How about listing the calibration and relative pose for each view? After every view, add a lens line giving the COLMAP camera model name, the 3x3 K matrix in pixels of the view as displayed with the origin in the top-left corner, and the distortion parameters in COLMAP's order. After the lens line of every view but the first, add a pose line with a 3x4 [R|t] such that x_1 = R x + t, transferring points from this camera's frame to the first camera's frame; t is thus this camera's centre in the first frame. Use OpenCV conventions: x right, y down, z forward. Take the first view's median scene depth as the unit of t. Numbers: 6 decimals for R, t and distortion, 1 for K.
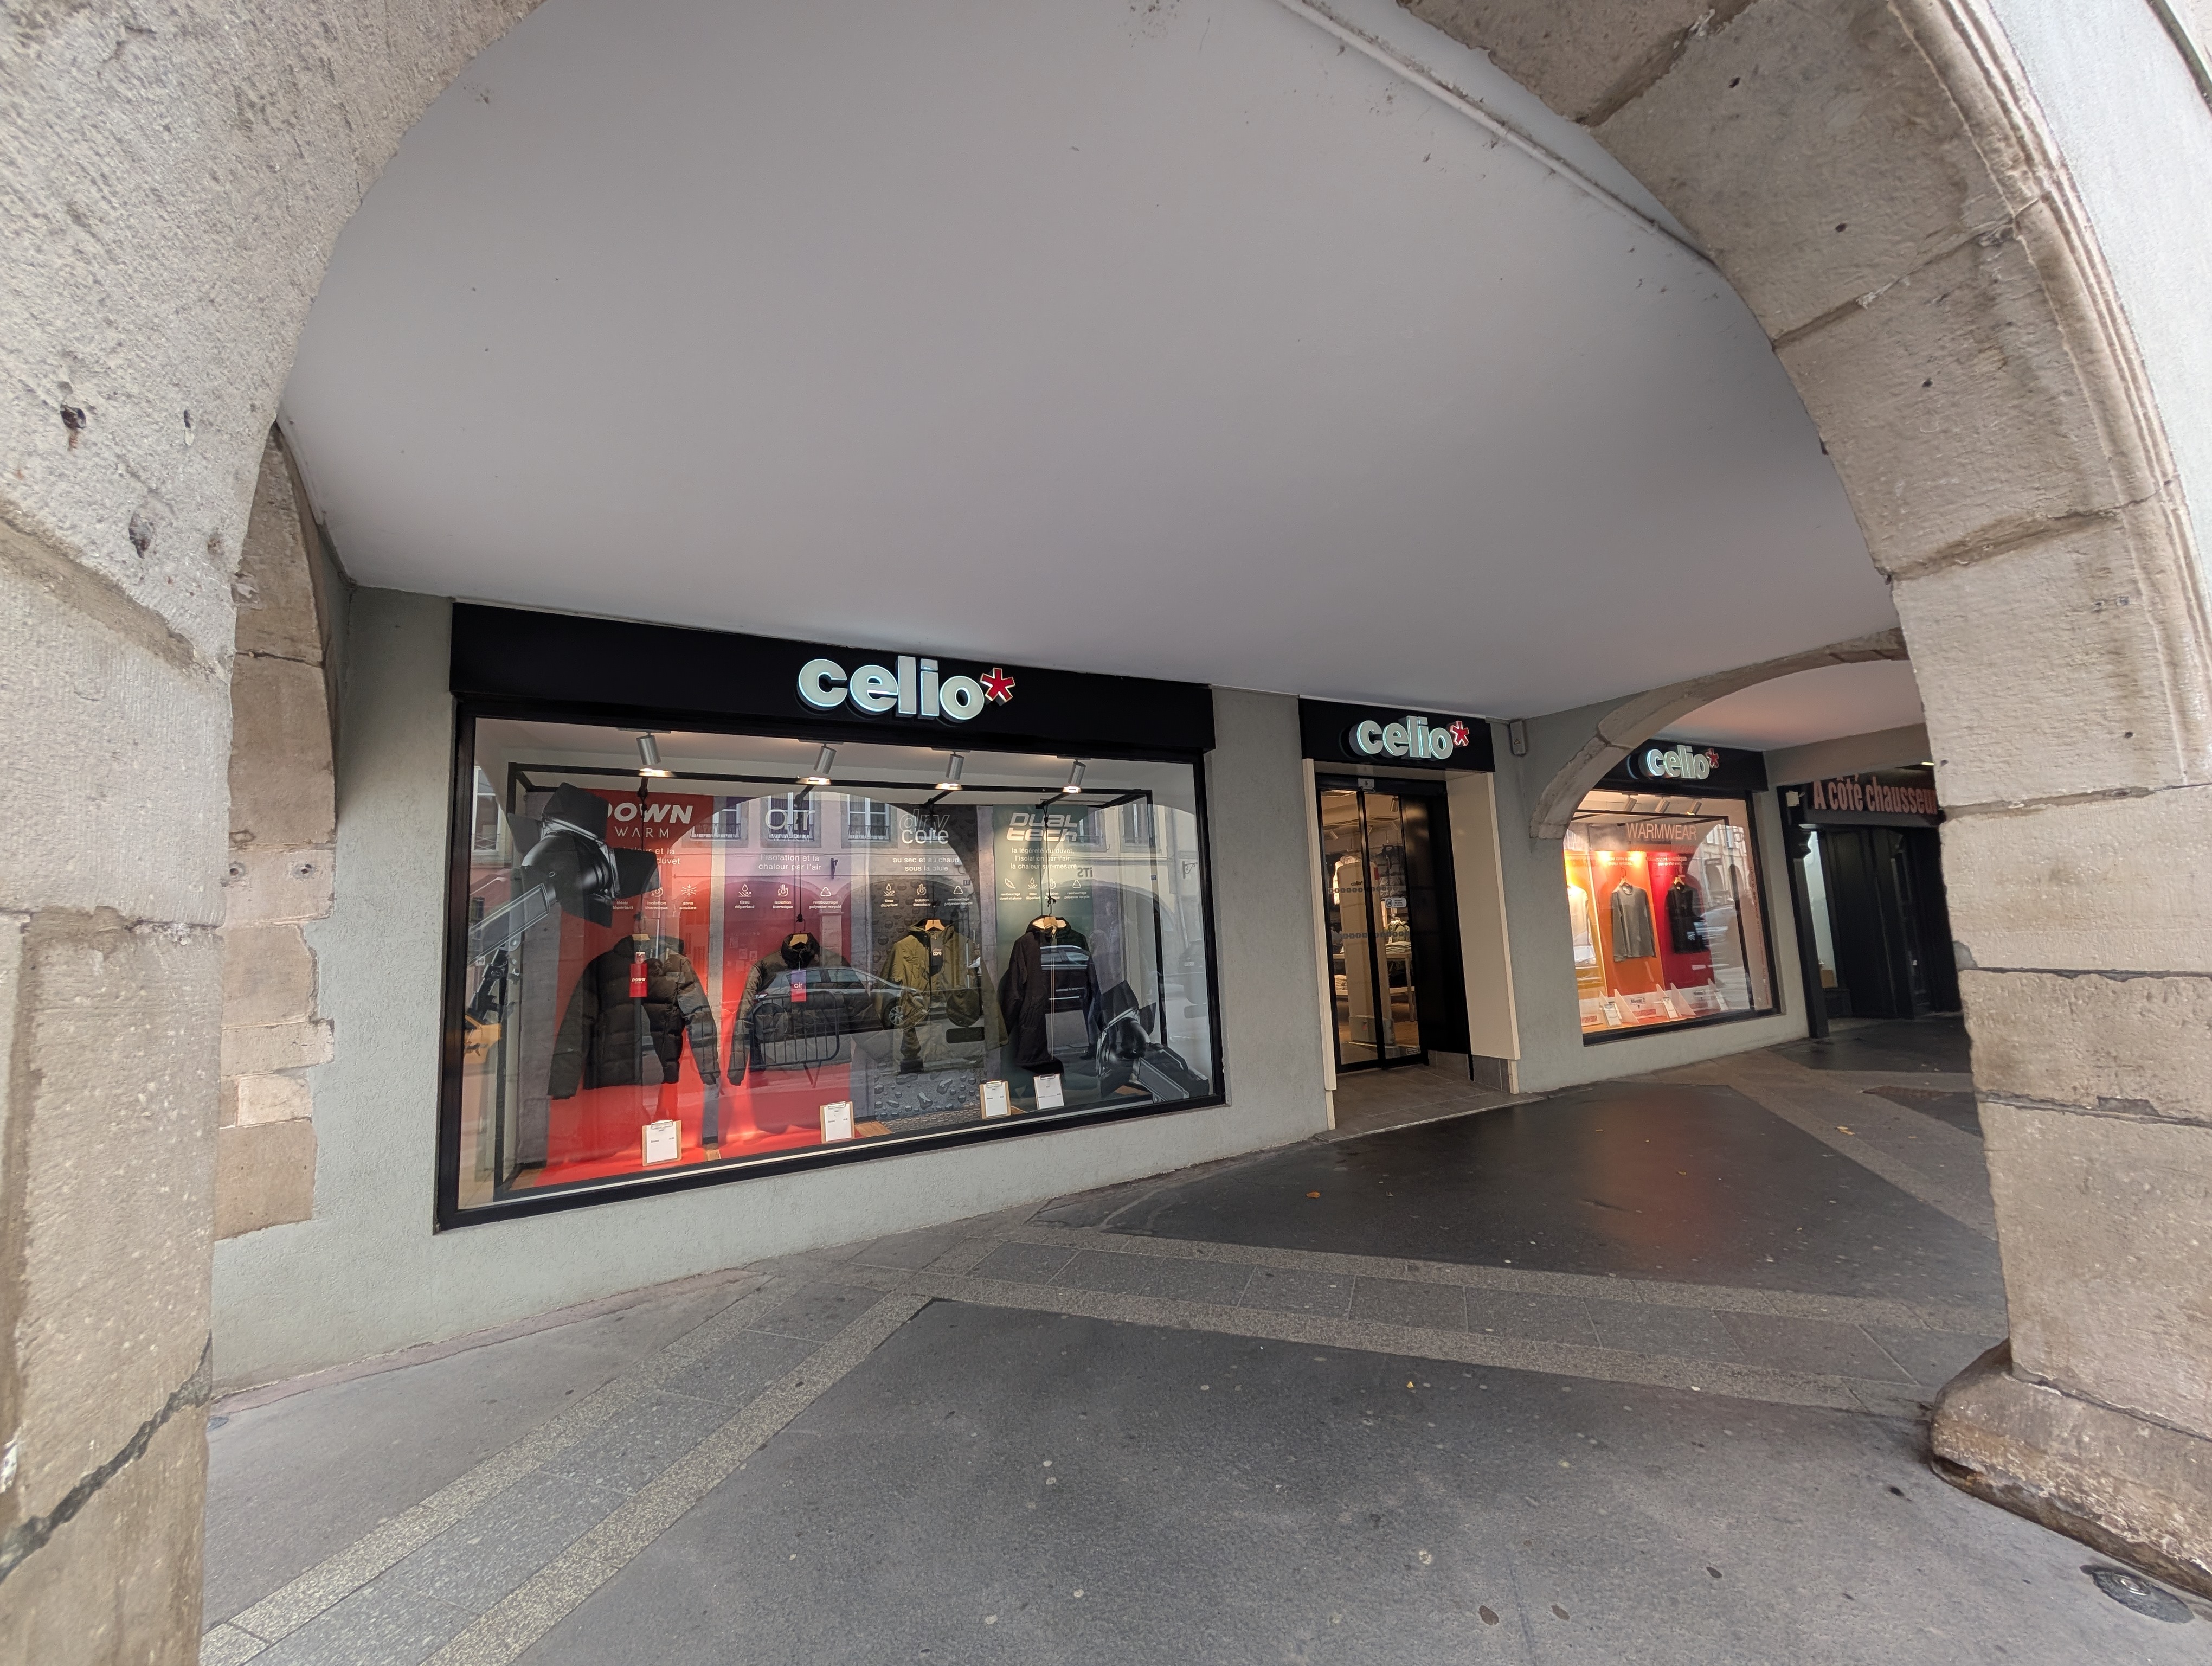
lens RADIAL K [[807.6, 0, 1105.9], [0, 807.6, 825.7], [0, 0, 1]] dist [0.002666, -0.000426]
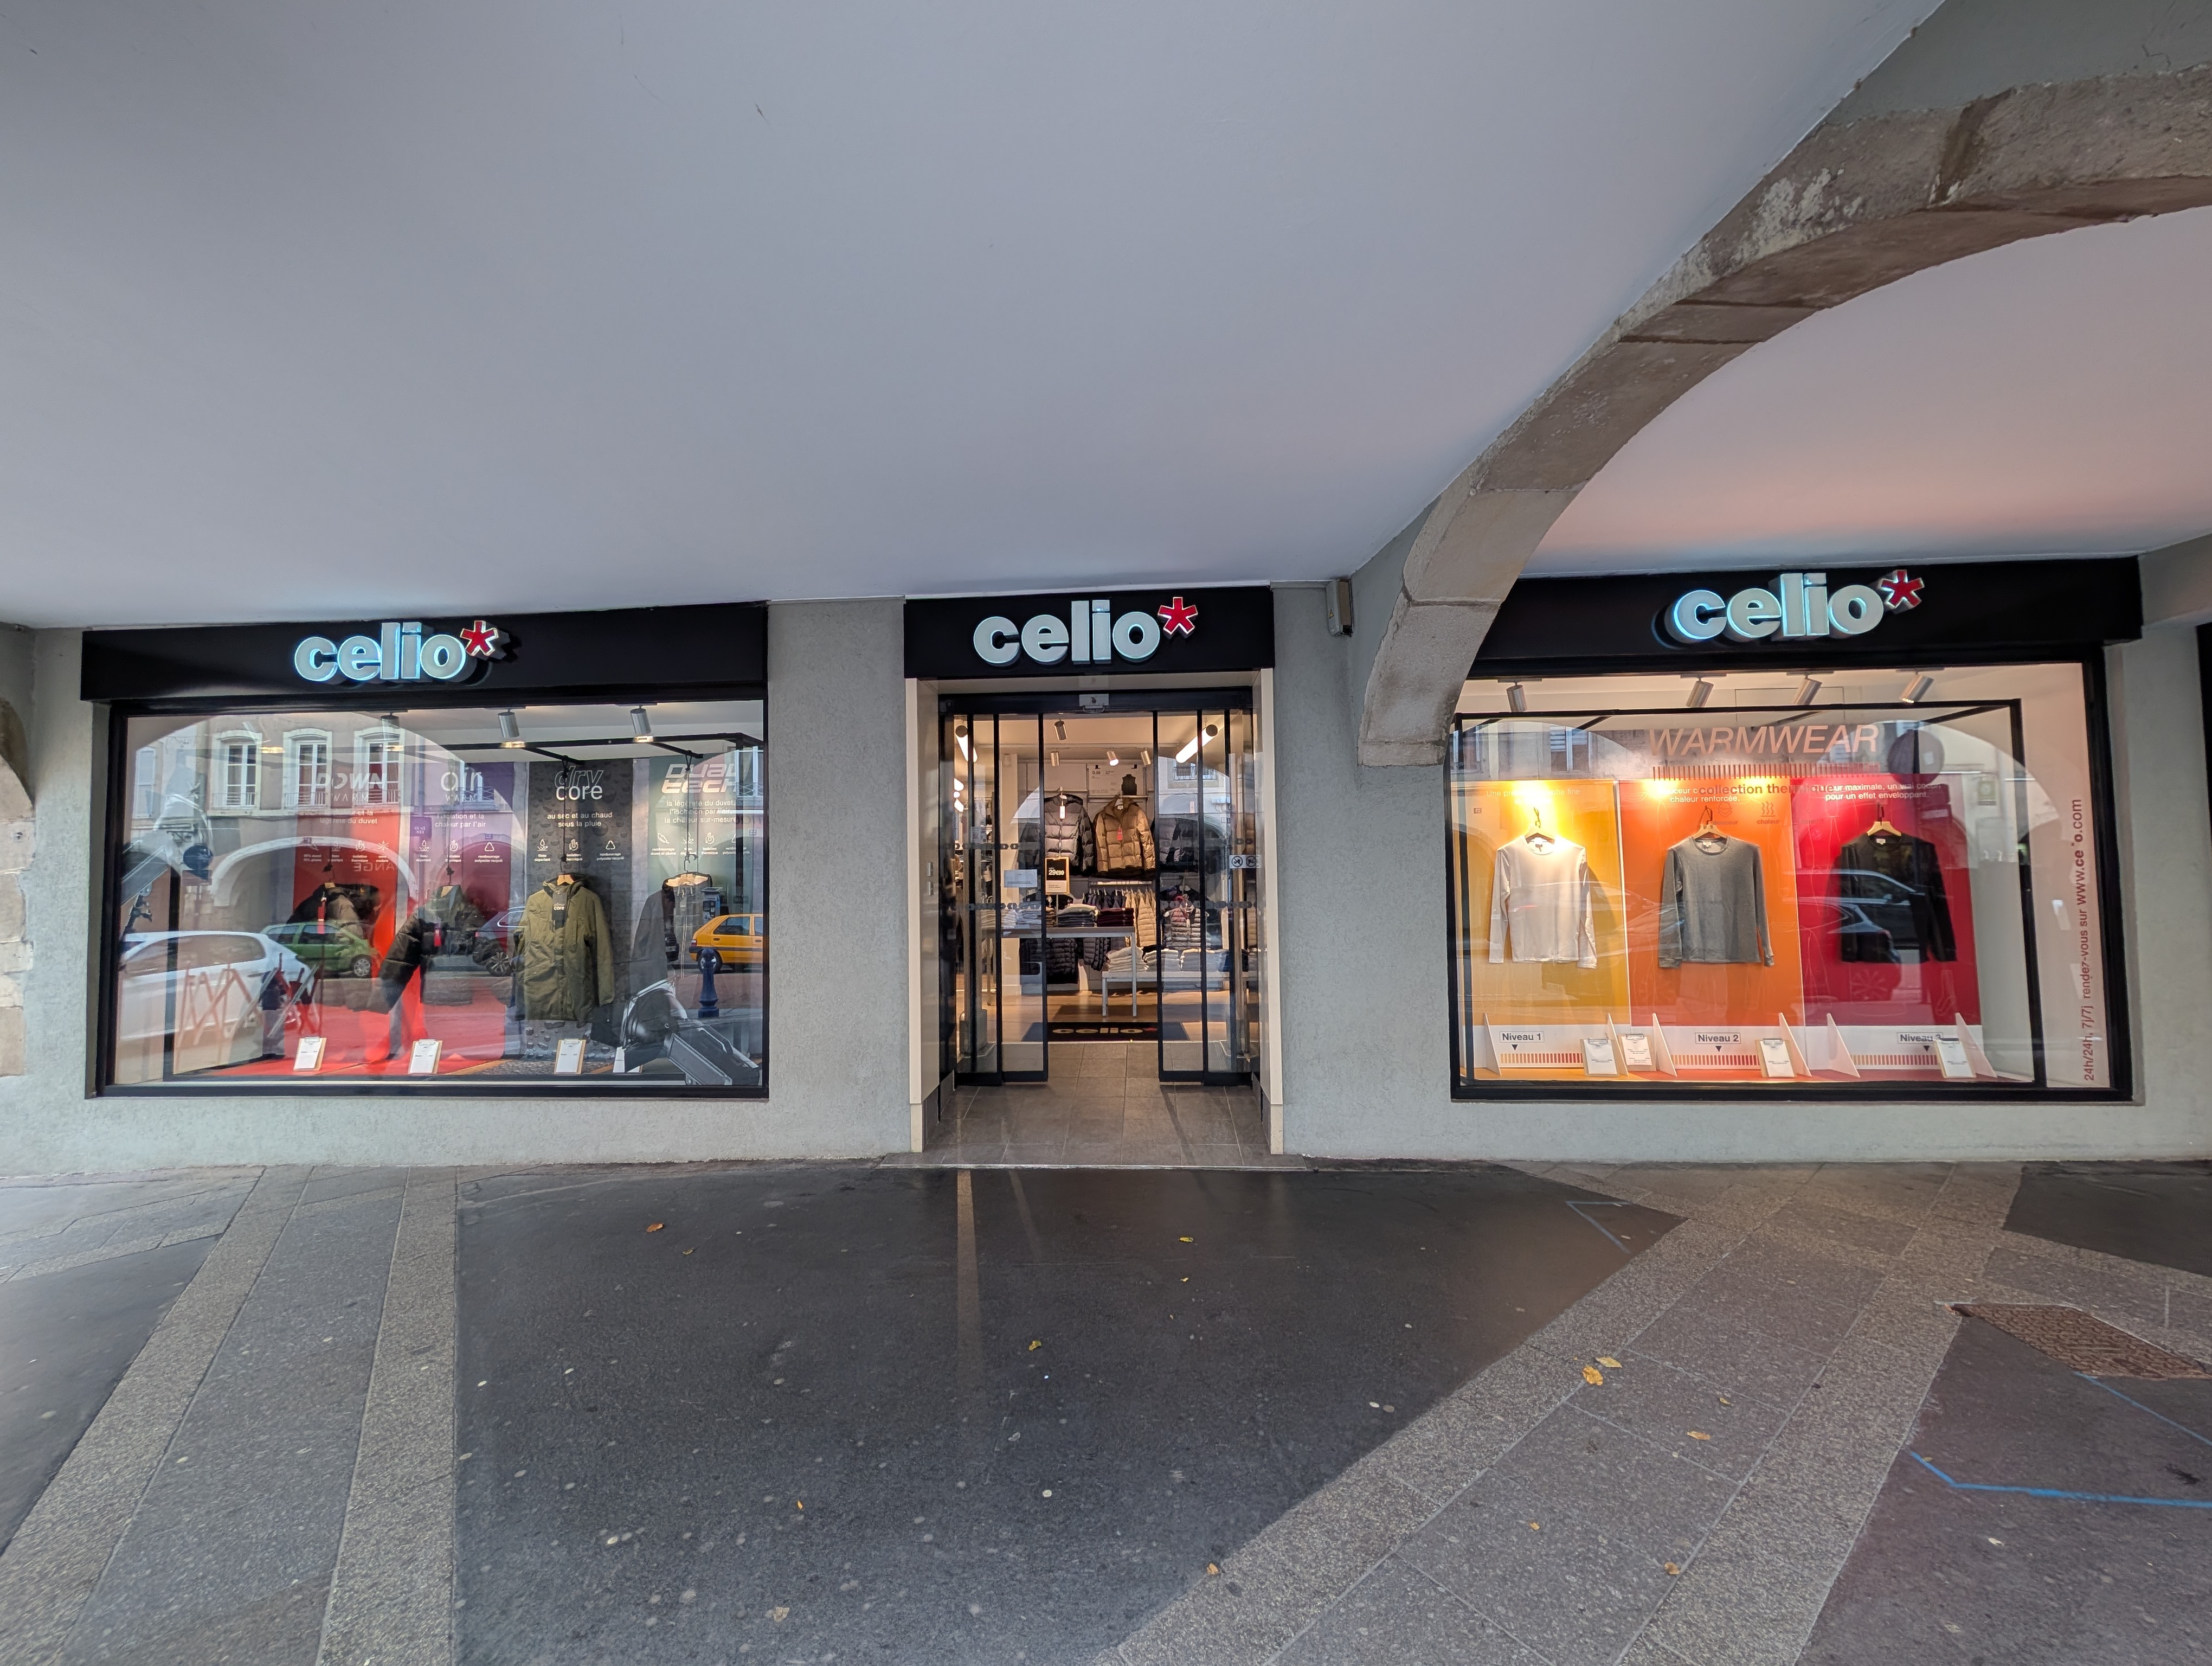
lens RADIAL K [[807.6, 0, 1098.9], [0, 807.6, 826.6], [0, 0, 1]] dist [0.002666, -0.000426]
pose [[0.863664, -0.005491, -0.504037, 0.884288], [0.043153, 0.997075, 0.063080, 0.019237], [0.502217, -0.076231, 0.861375, 0.463027]]
